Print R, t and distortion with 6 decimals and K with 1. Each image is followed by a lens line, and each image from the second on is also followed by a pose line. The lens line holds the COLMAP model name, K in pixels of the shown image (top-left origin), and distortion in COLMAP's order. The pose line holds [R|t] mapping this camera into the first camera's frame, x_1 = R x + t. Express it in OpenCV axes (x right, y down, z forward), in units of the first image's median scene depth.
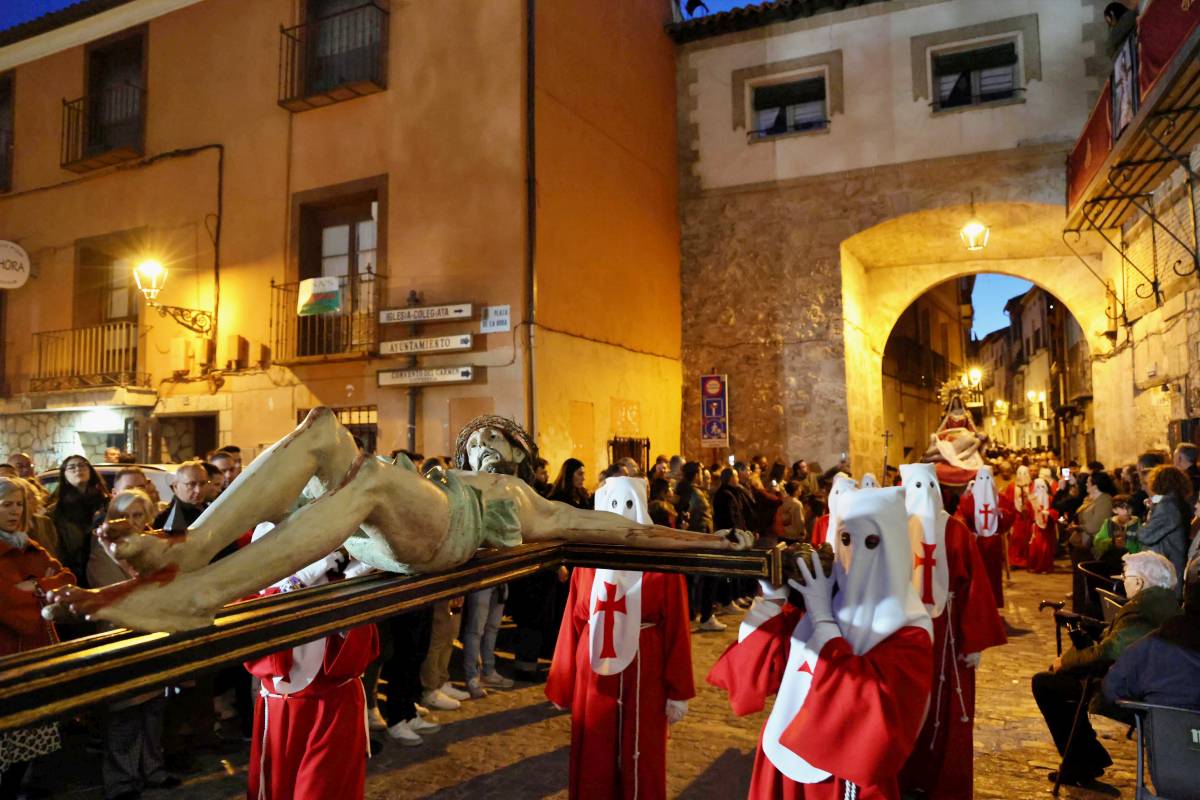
lens RADIAL K [[824.6, 0, 600.0], [0, 824.6, 400.0], [0, 0, 1]] dist [-0.096526, 0.062866]
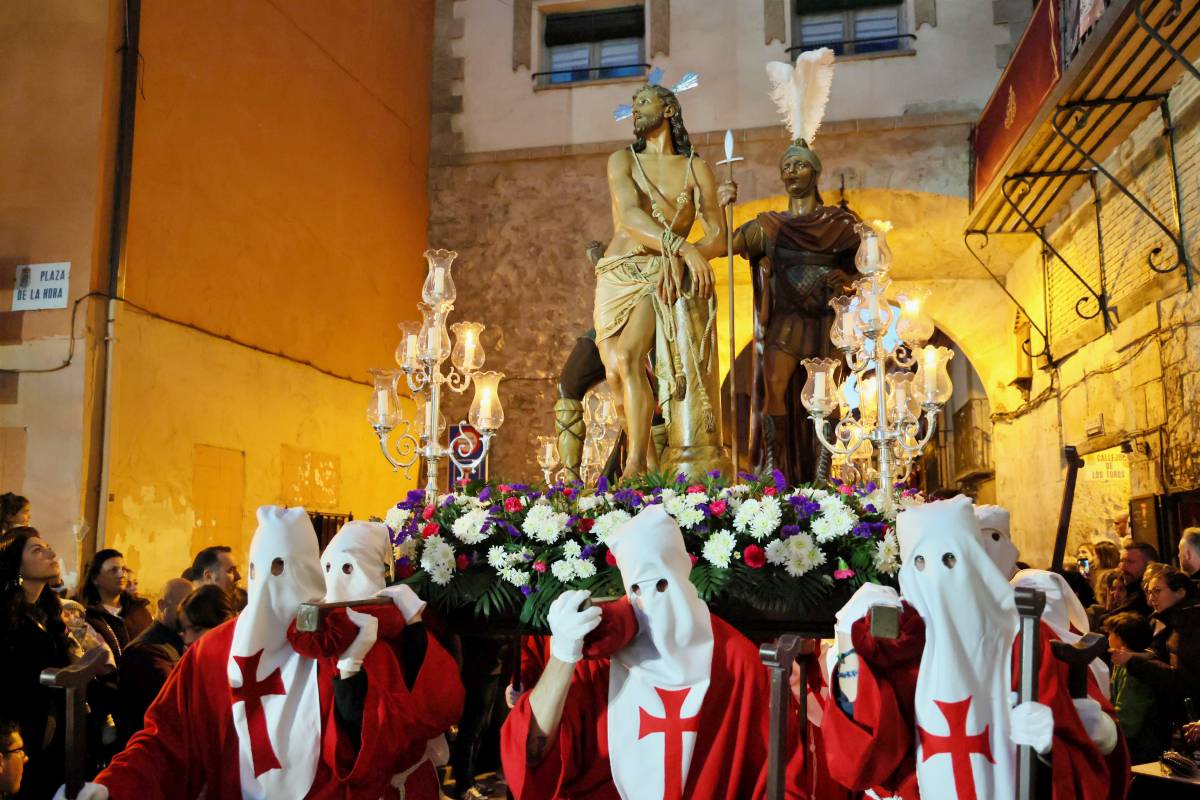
lens RADIAL K [[1009.6, 0, 600.0], [0, 1009.6, 400.0], [0, 0, 1]] dist [-0.038923, 0.085800]
pose [[0.975528, 0.041267, 0.215967, 0.073408], [-0.022925, 0.995965, -0.086760, 0.021070], [-0.218676, 0.079686, 0.972538, 0.208667]]
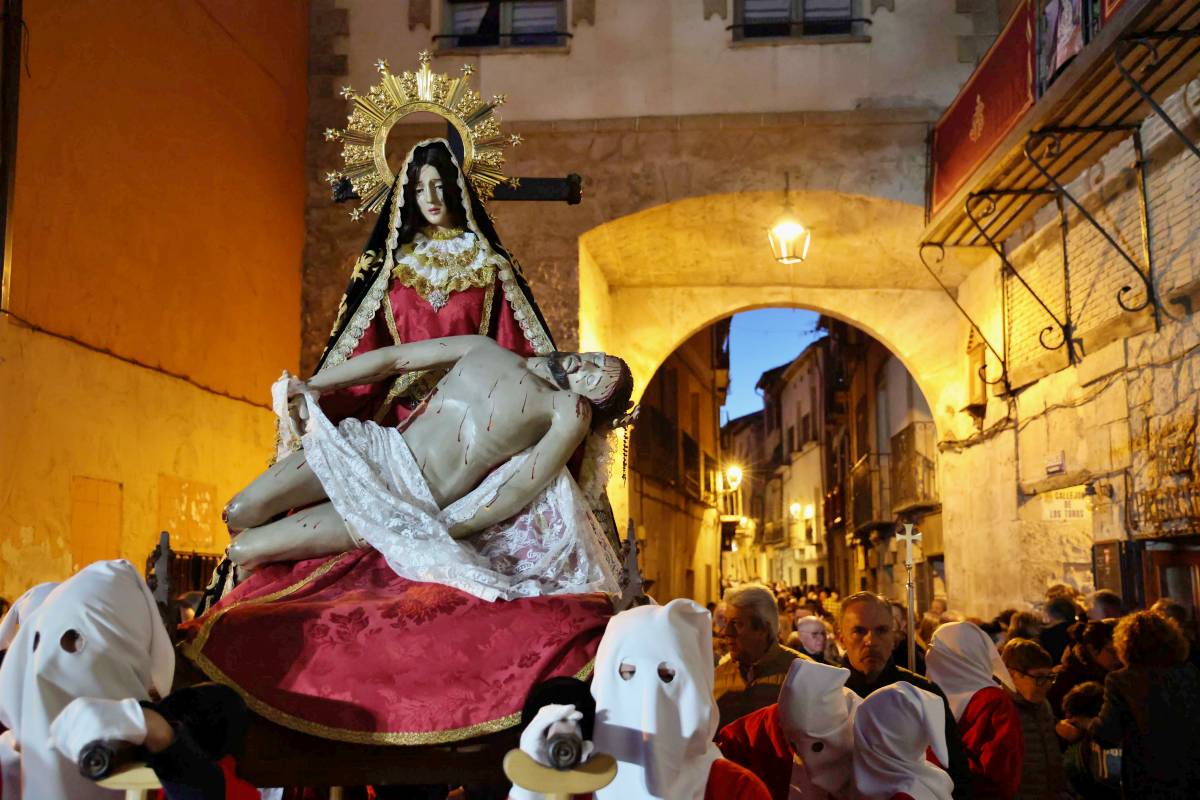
lens RADIAL K [[1264.9, 0, 600.0], [0, 1264.9, 400.0], [0, 0, 1]] dist [0.011760, 0.140787]
pose [[0.938864, 0.059418, 0.339122, -0.000824], [-0.031106, 0.995606, -0.088323, 0.011255], [-0.342880, 0.072374, 0.936587, 0.139404]]
